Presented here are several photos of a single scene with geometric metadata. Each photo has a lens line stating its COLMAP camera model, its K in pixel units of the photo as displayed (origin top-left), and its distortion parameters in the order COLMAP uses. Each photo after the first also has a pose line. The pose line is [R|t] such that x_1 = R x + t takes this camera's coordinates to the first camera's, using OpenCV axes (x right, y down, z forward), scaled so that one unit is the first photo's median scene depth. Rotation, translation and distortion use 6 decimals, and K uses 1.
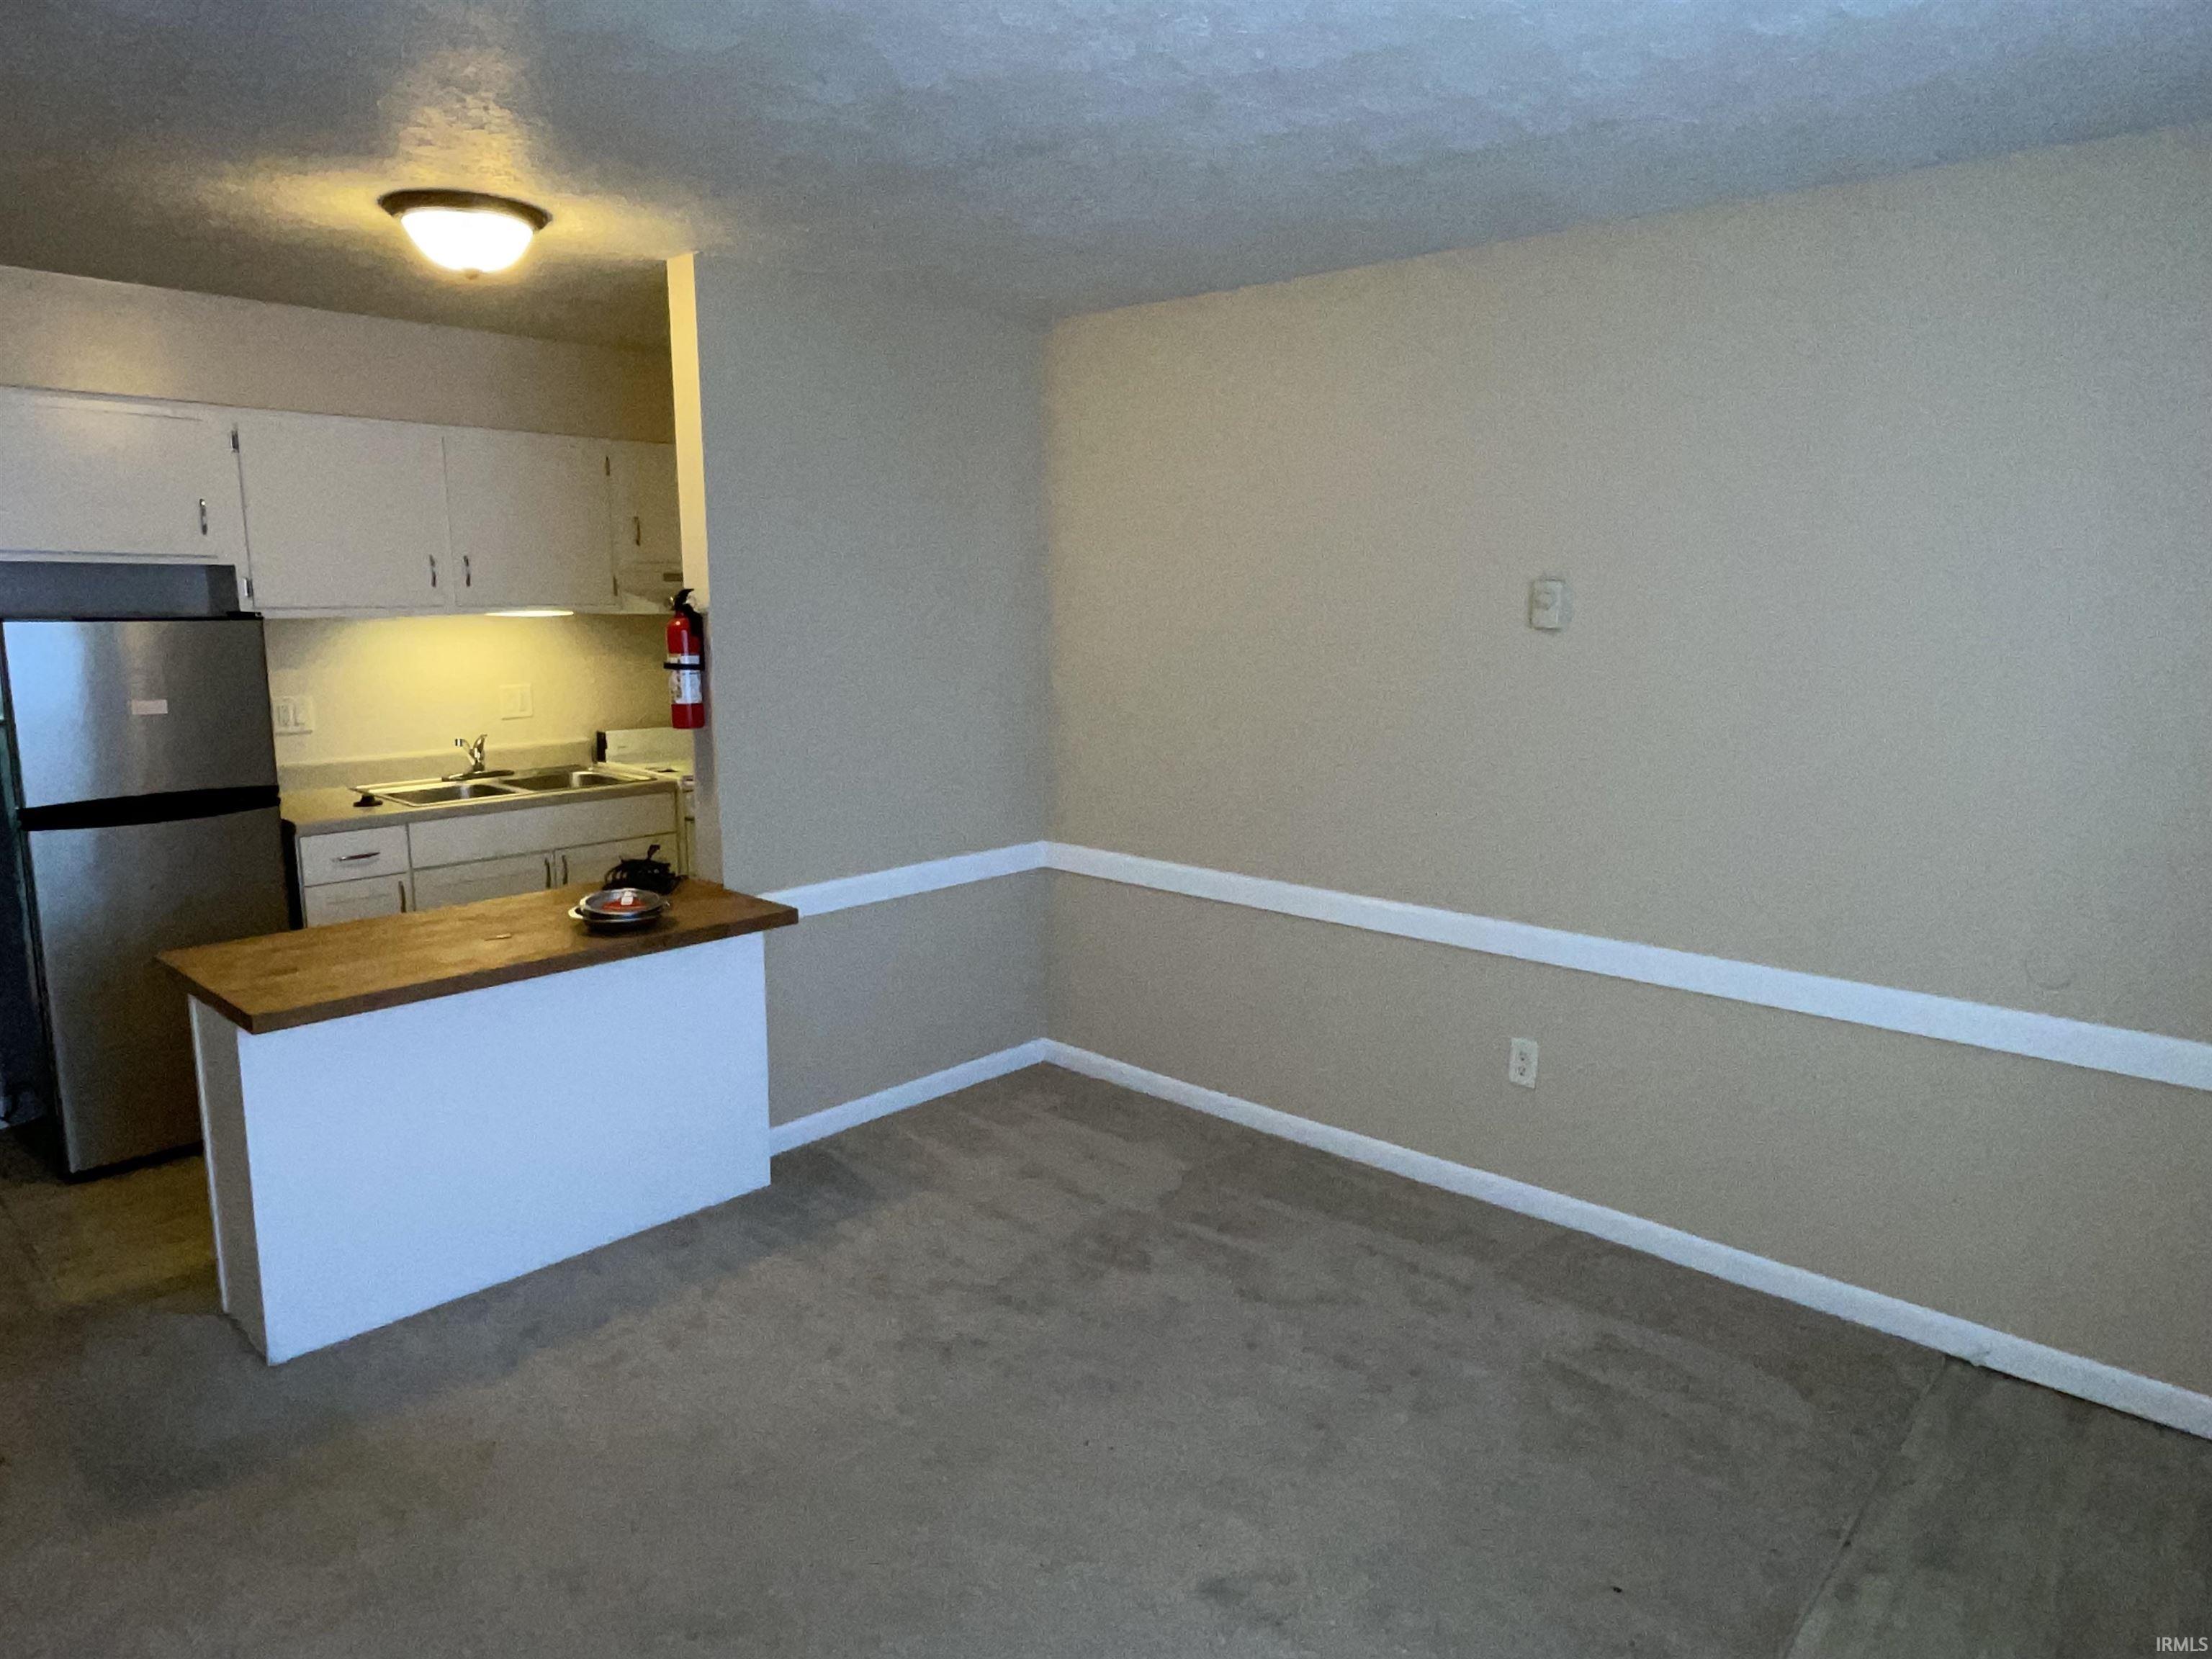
lens RADIAL K [[1370.3, 0, 1105.1], [0, 1370.3, 823.3], [0, 0, 1]] dist [-0.015985, -0.001288]
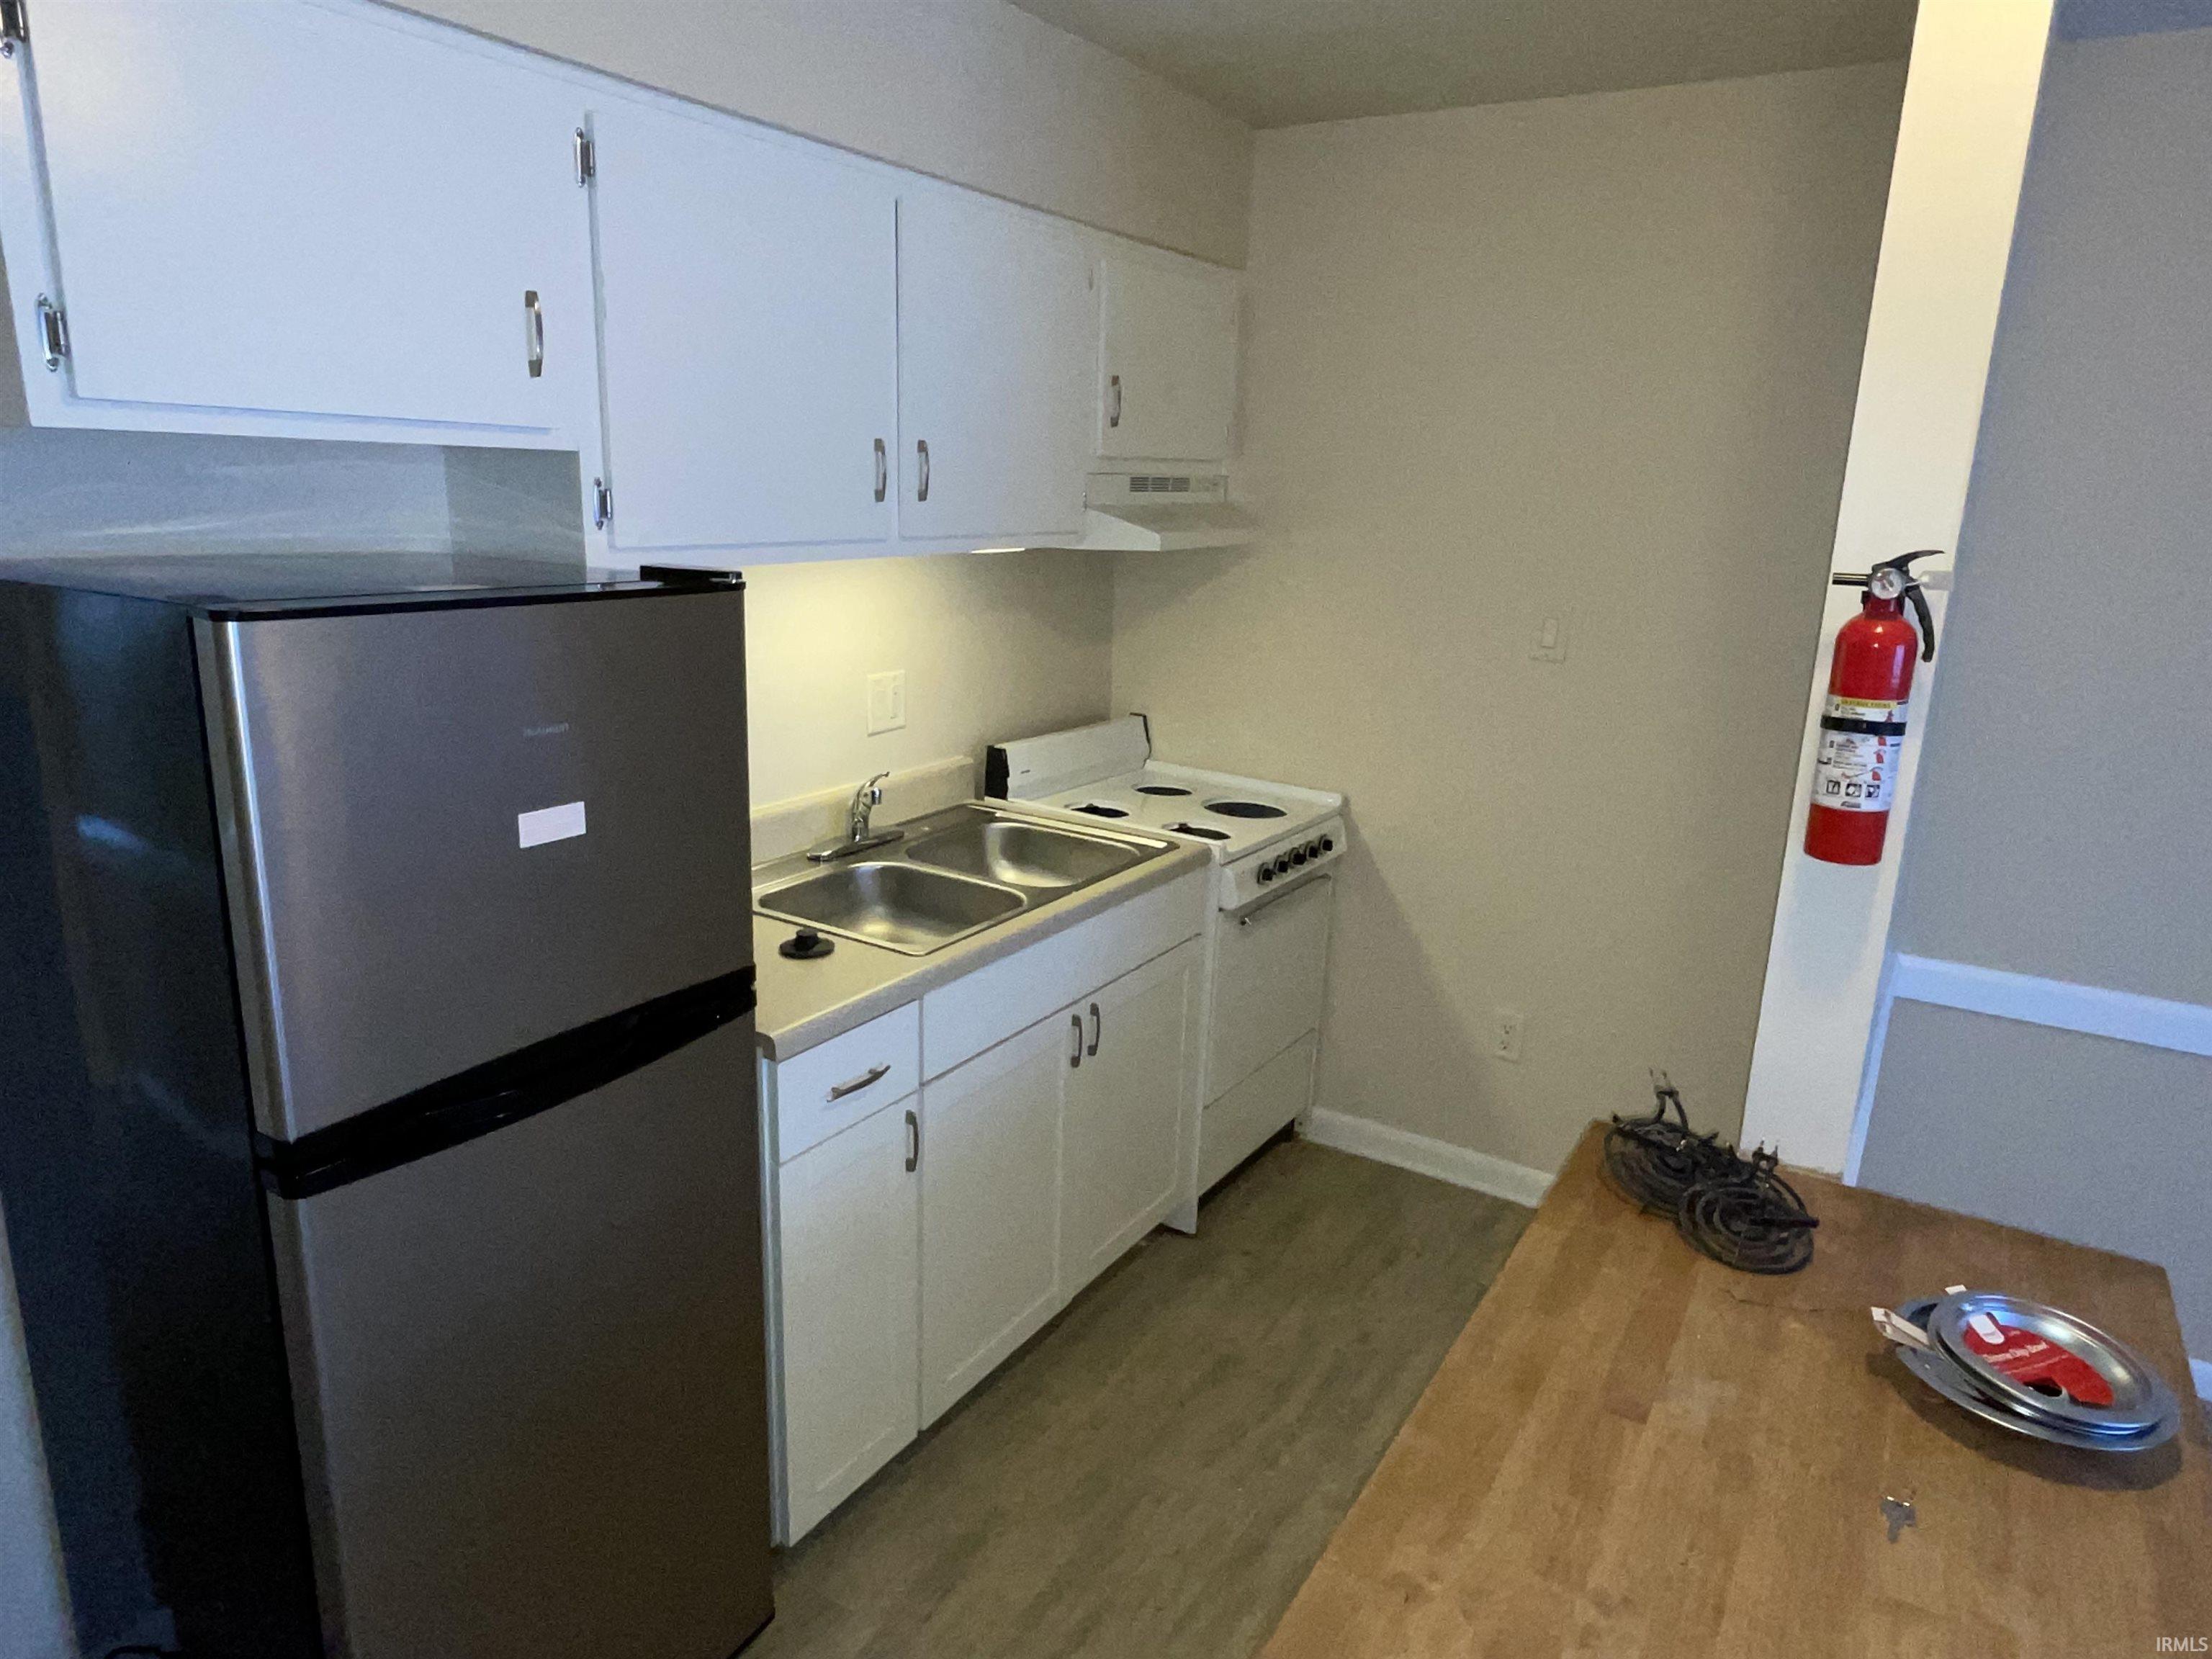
lens RADIAL K [[1370.3, 0, 1105.1], [0, 1370.3, 823.3], [0, 0, 1]] dist [-0.015985, -0.001288]
pose [[0.983357, -0.021959, 0.180352, -0.529898], [0.007316, 0.996650, 0.081458, -0.100875], [-0.181537, -0.078783, 0.980223, 0.505647]]
